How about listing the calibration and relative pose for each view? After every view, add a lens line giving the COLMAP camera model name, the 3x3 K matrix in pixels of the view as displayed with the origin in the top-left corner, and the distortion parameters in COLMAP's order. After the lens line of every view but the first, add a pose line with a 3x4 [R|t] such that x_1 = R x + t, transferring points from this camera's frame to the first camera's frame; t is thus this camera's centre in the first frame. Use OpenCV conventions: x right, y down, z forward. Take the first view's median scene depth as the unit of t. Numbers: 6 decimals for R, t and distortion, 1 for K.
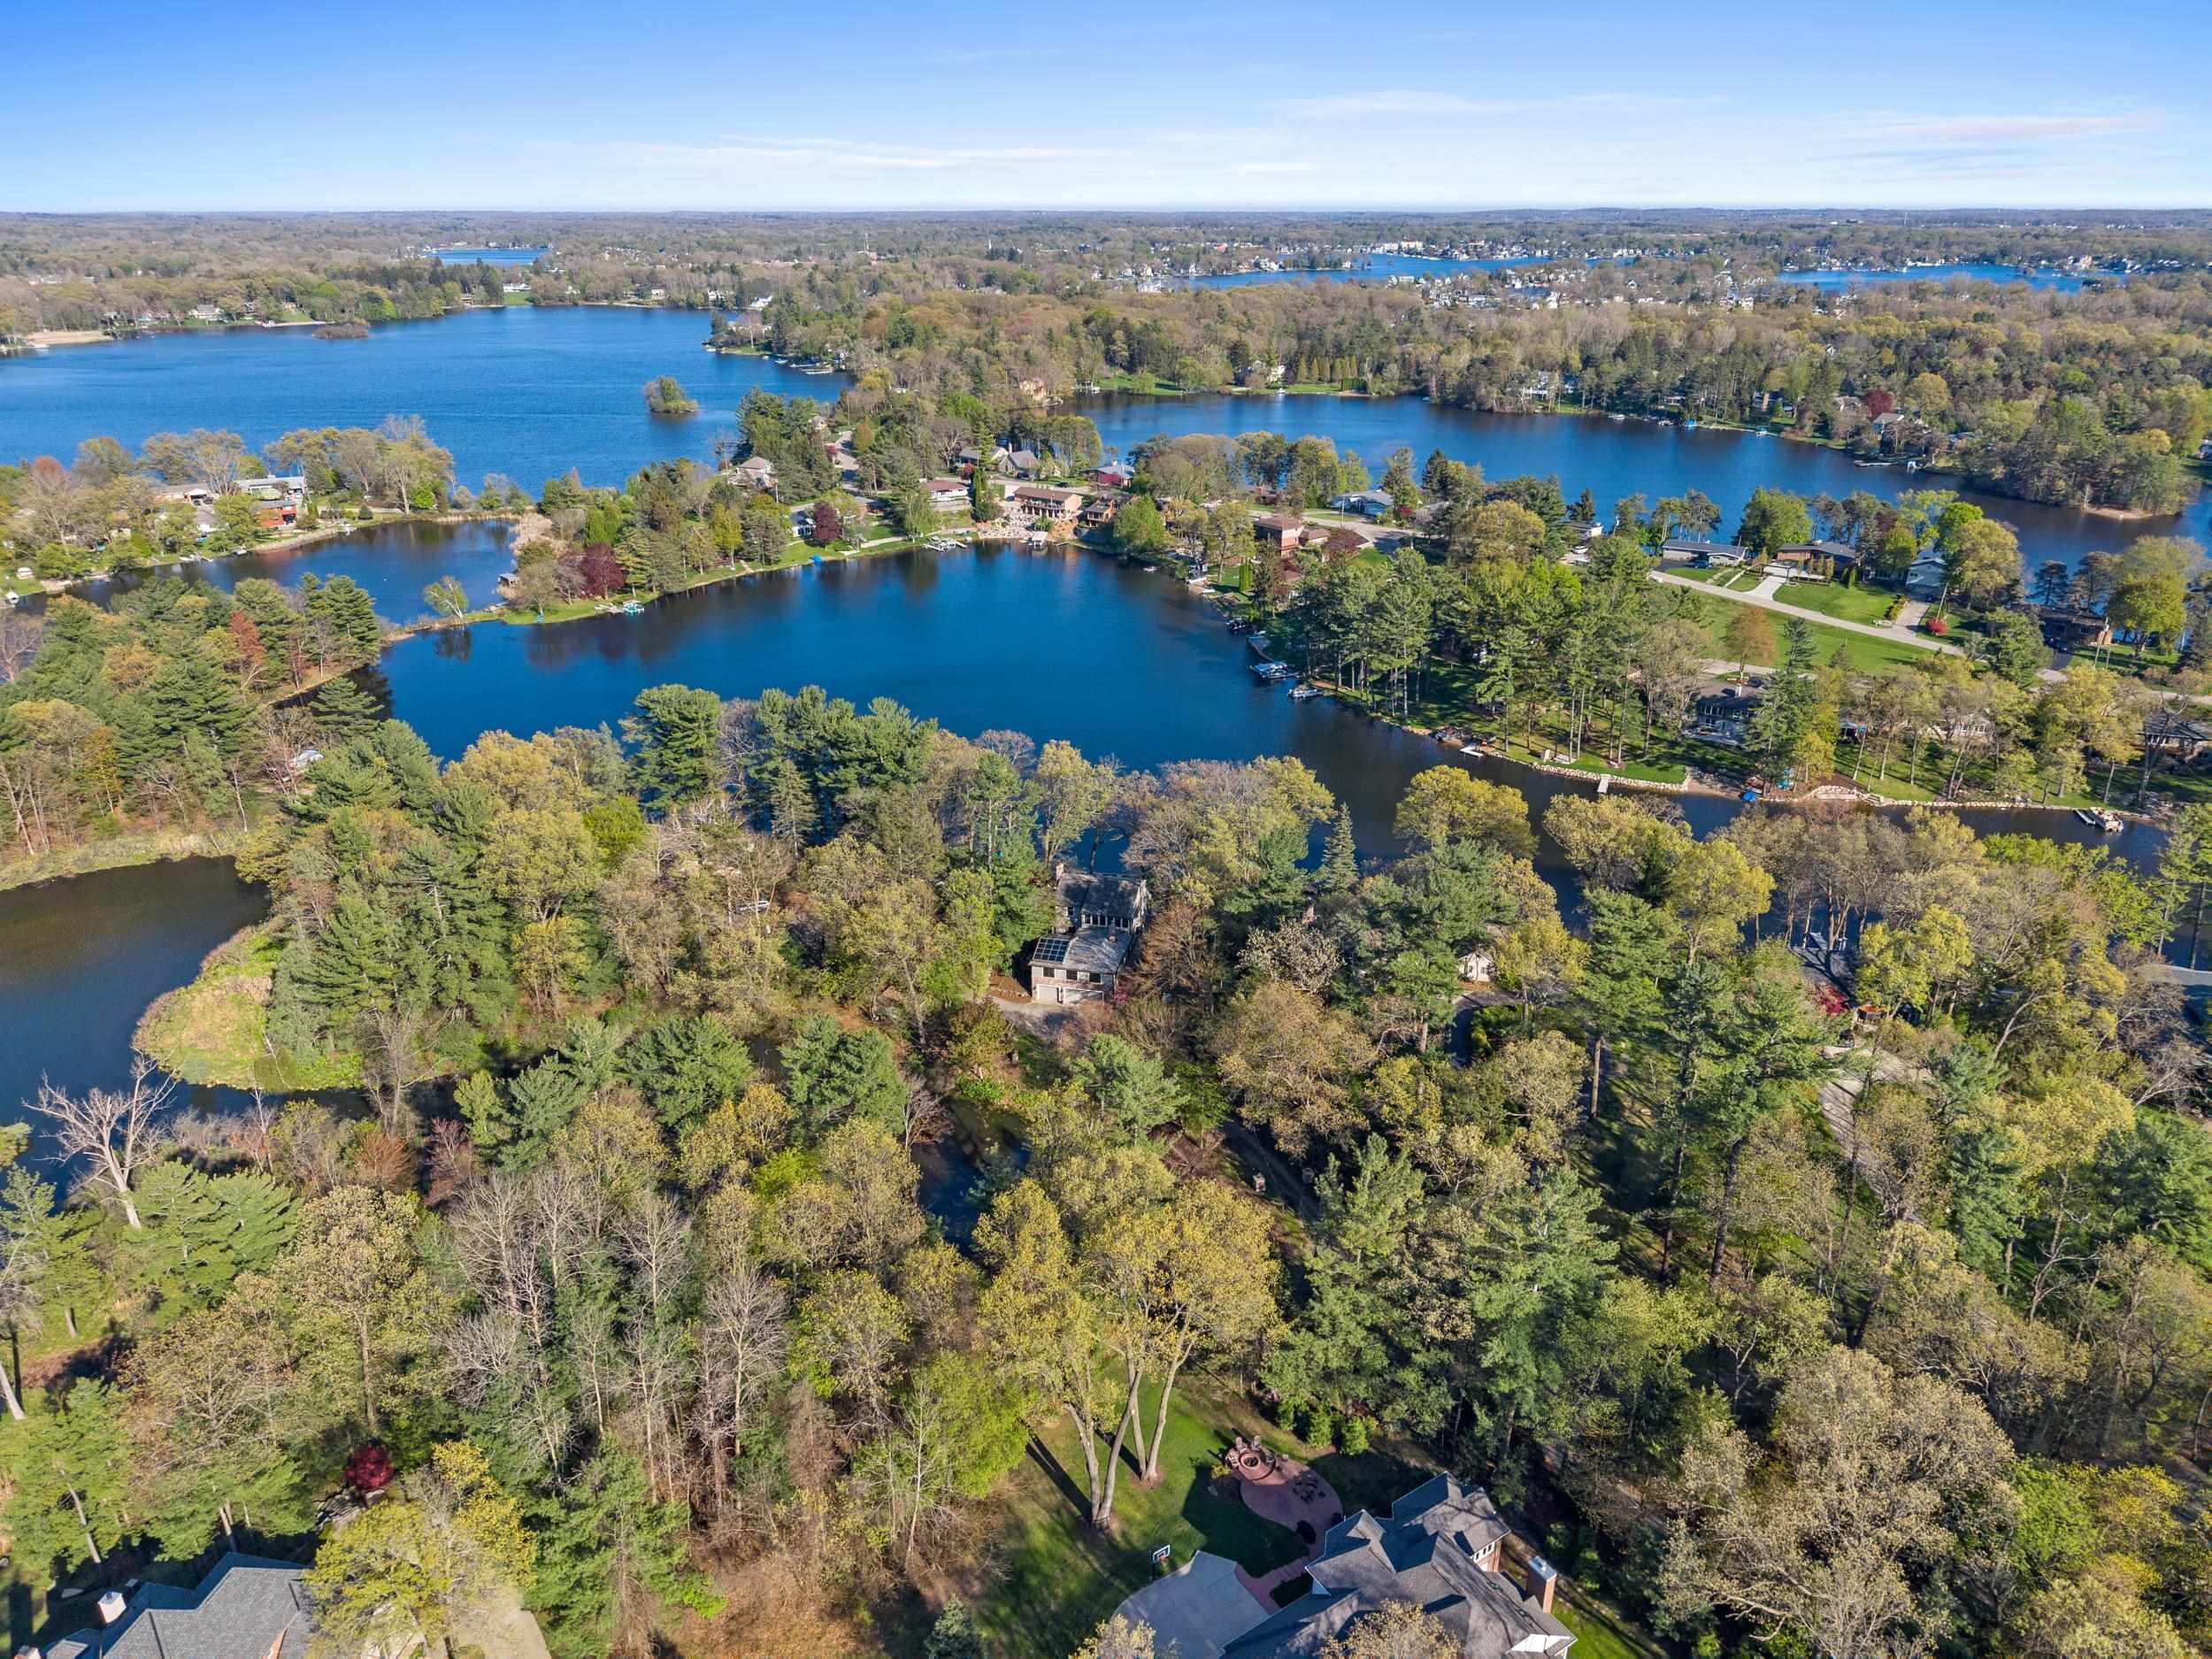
lens RADIAL K [[1477.3, 0, 1106.0], [0, 1477.3, 829.5], [0, 0, 1]] dist [0.014205, -0.003433]
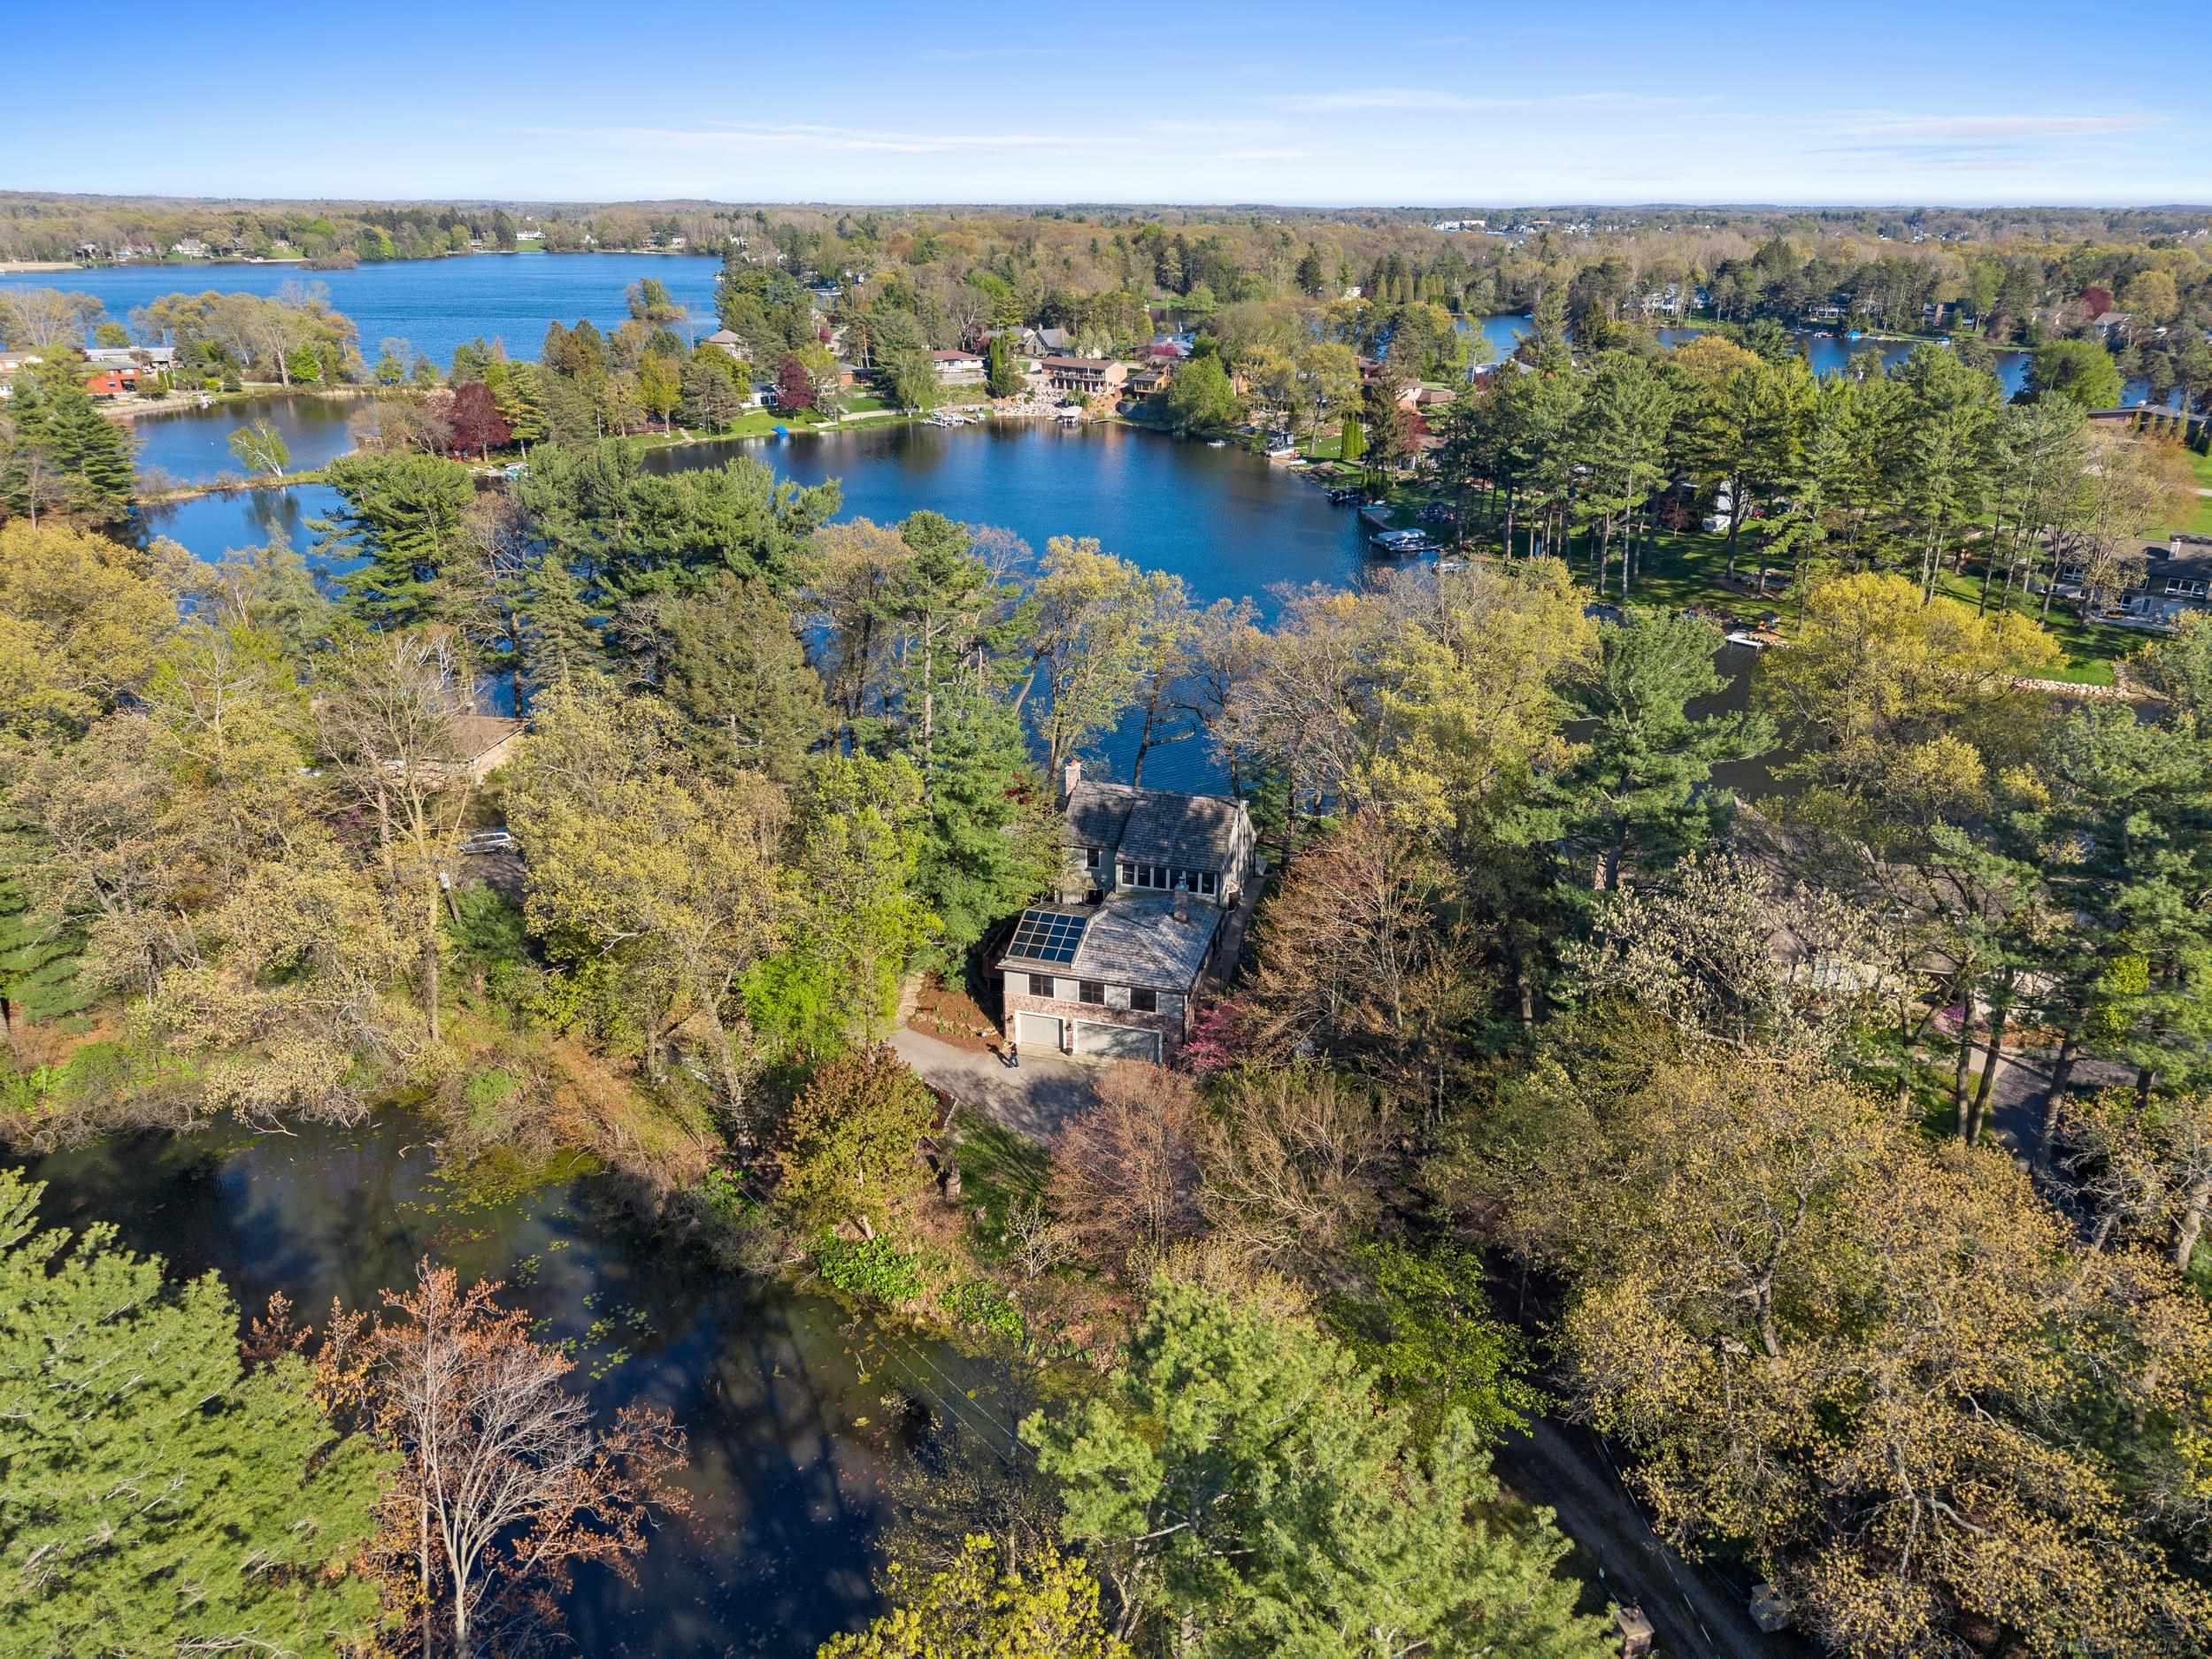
lens RADIAL K [[1477.3, 0, 1106.0], [0, 1477.3, 829.5], [0, 0, 1]] dist [0.014205, -0.003433]
pose [[0.999513, 0.016965, -0.026208, -0.003277], [-0.016964, 0.999856, 0.000249, 0.020451], [0.026208, 0.000196, 0.999656, 0.232800]]
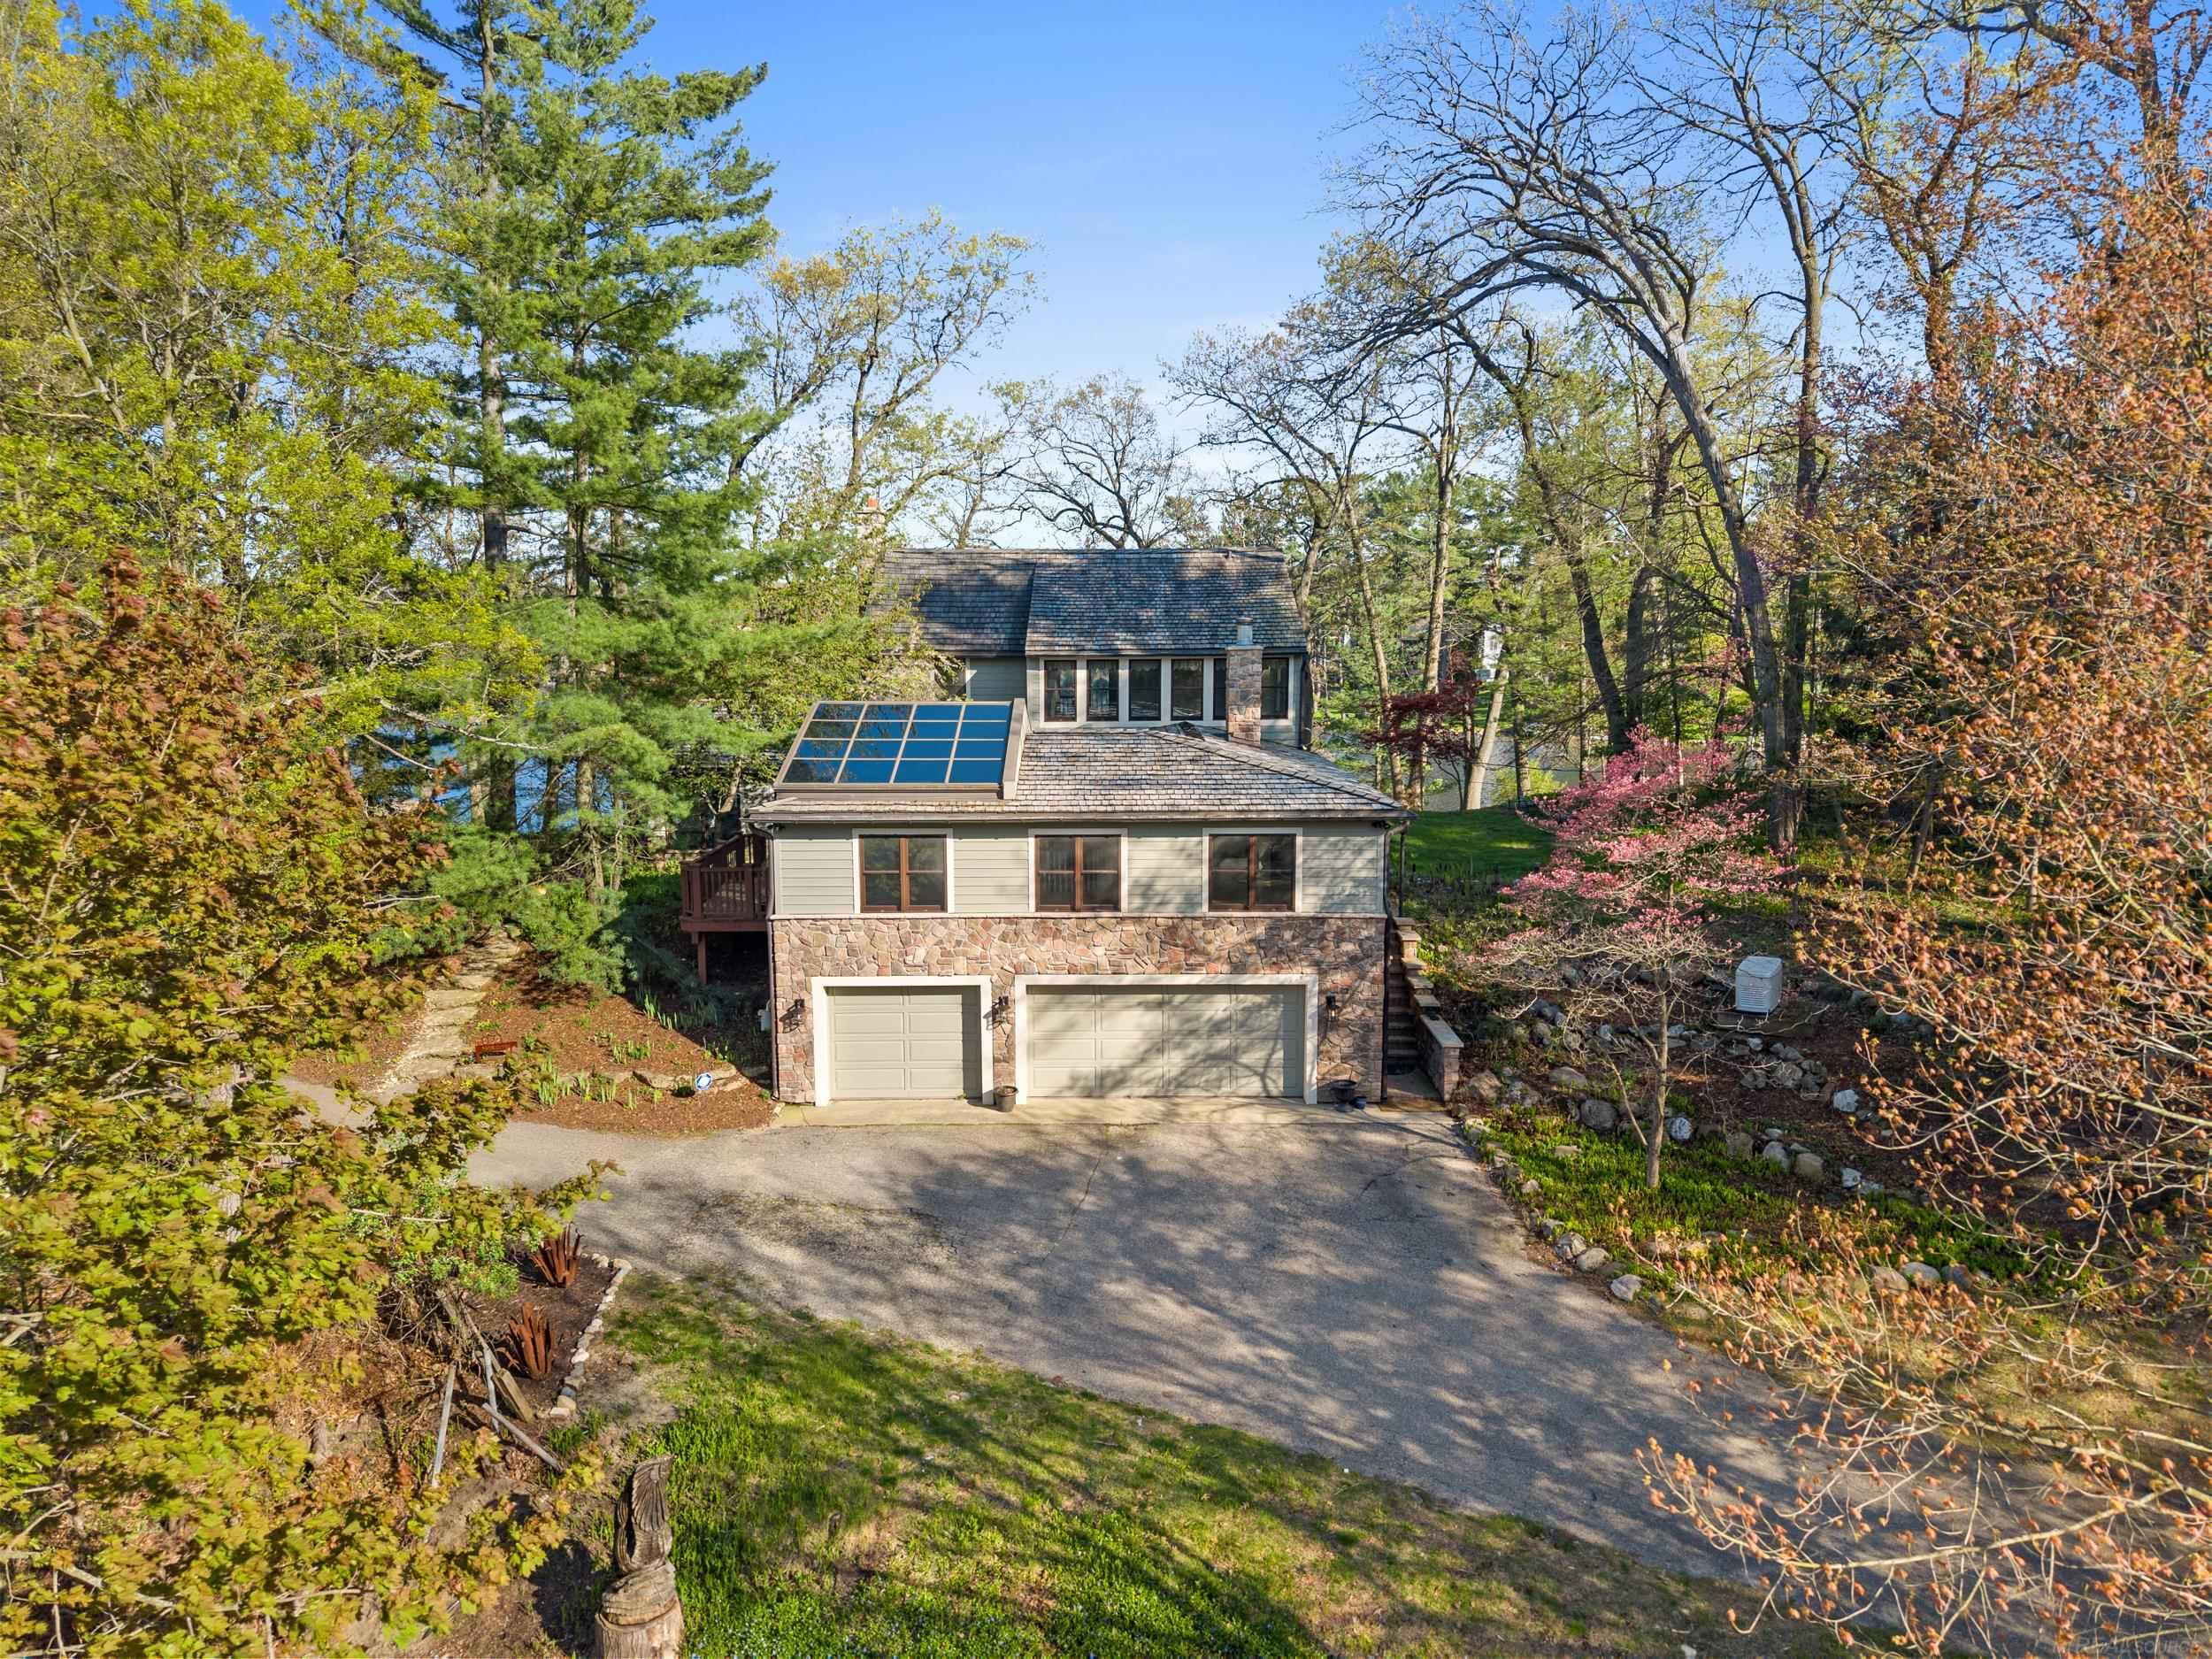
lens RADIAL K [[1477.3, 0, 1106.0], [0, 1477.3, 829.5], [0, 0, 1]] dist [0.014205, -0.003433]
pose [[0.970596, -0.029101, 0.238950, -0.022536], [0.094637, 0.958863, -0.267631, 0.055781], [-0.221332, 0.282375, 0.933422, 0.368999]]
